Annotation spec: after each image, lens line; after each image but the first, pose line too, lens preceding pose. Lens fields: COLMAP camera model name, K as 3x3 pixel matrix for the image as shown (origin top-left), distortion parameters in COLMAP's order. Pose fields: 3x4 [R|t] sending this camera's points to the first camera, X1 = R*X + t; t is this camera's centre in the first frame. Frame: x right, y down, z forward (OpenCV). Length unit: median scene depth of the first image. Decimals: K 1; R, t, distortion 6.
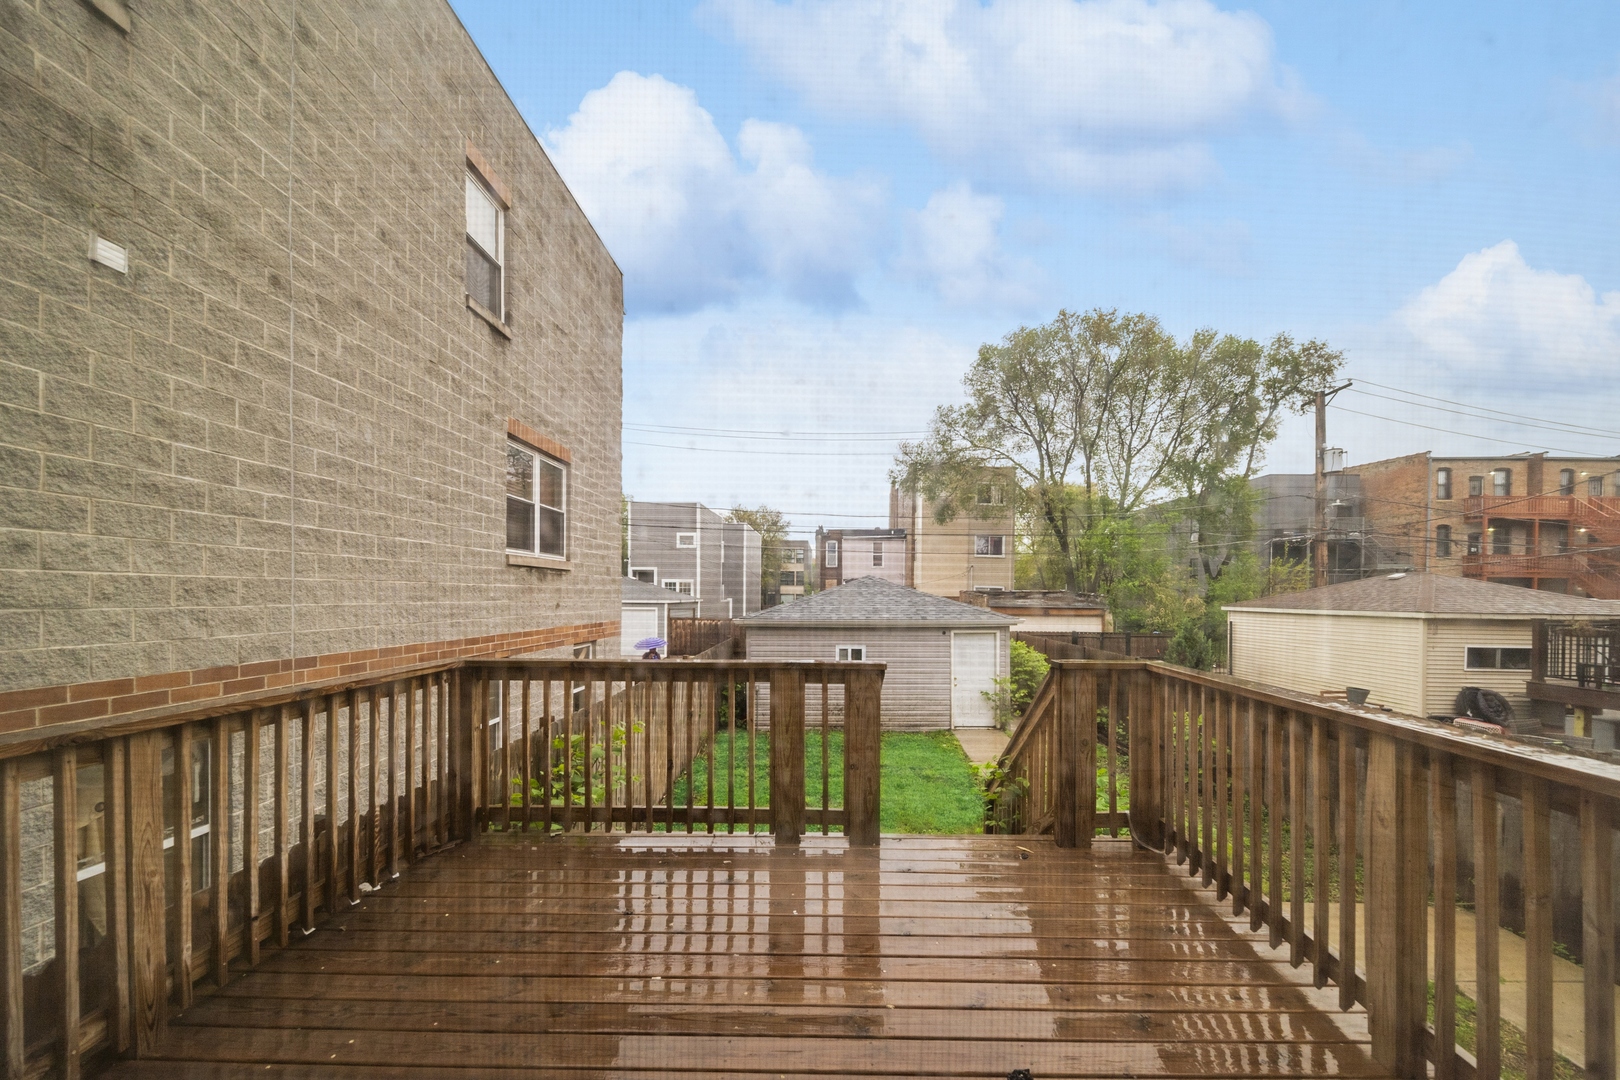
lens RADIAL K [[611.0, 0, 816.9], [0, 611.0, 594.0], [0, 0, 1]] dist [-0.000519, -0.000036]
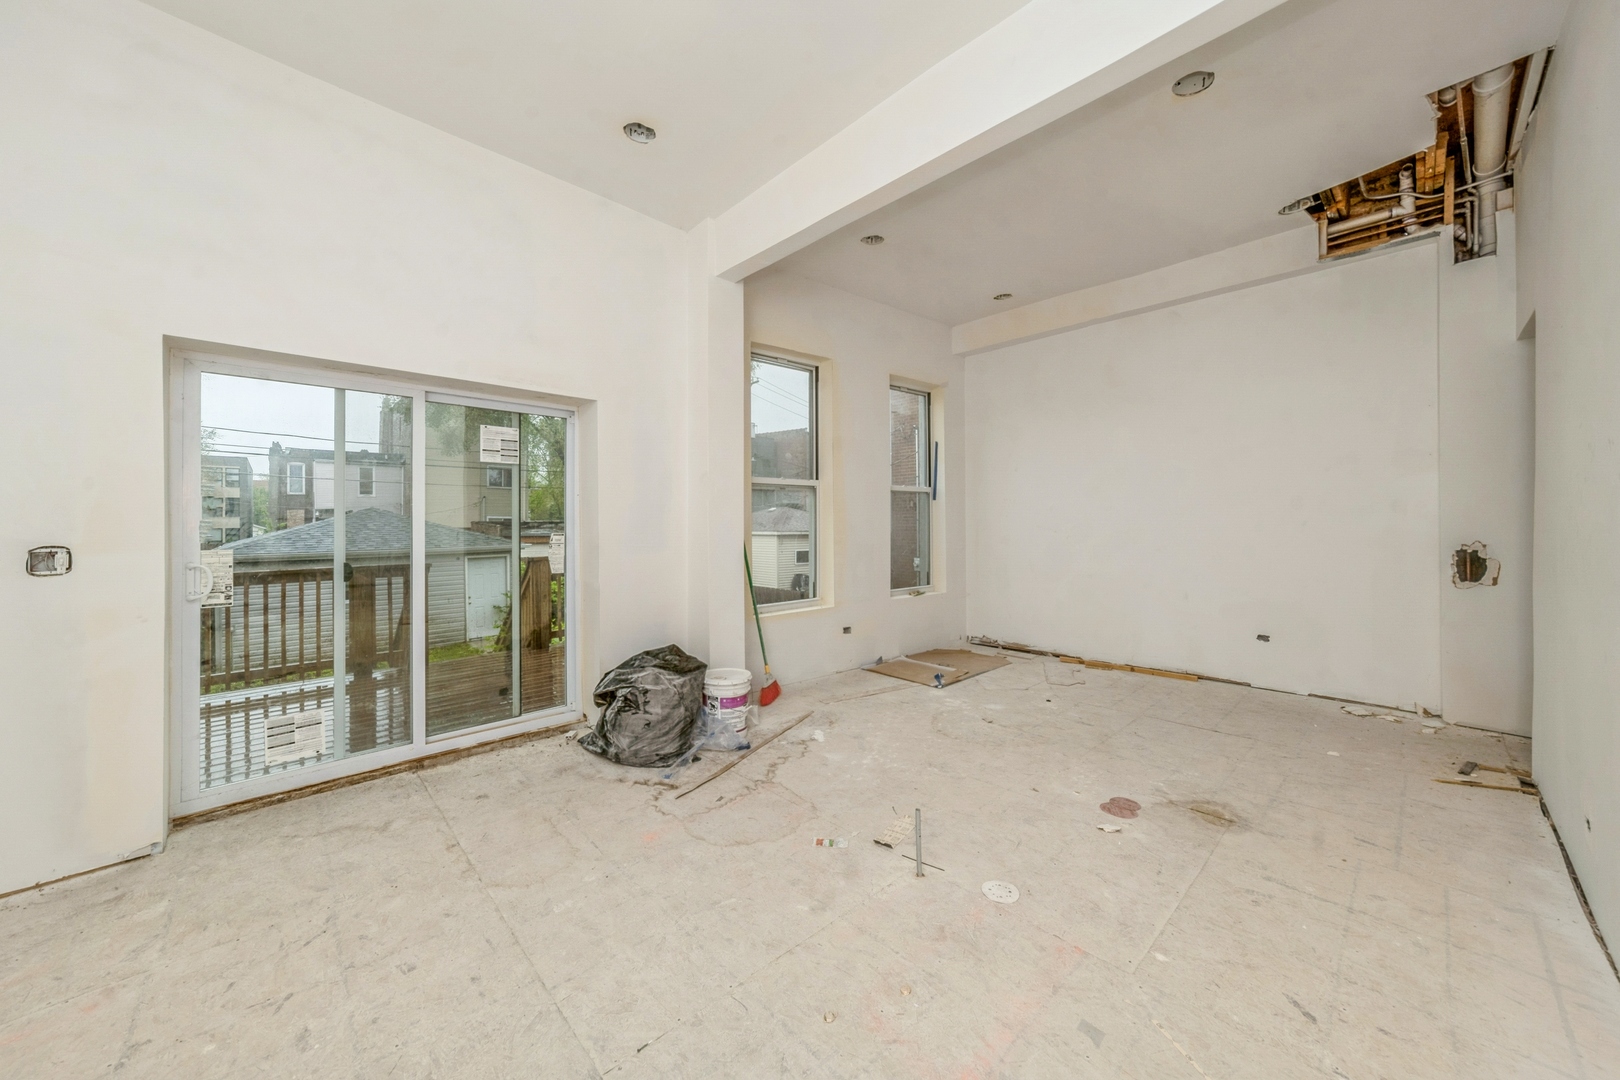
lens RADIAL K [[566.1, 0, 819.6], [0, 566.1, 522.4], [0, 0, 1]] dist [0.000309, 0.000003]
pose [[0.708870, -0.012018, 0.705237, -0.027865], [0.011435, 0.999919, 0.005546, -0.001399], [-0.705246, 0.004133, 0.708950, -0.108533]]
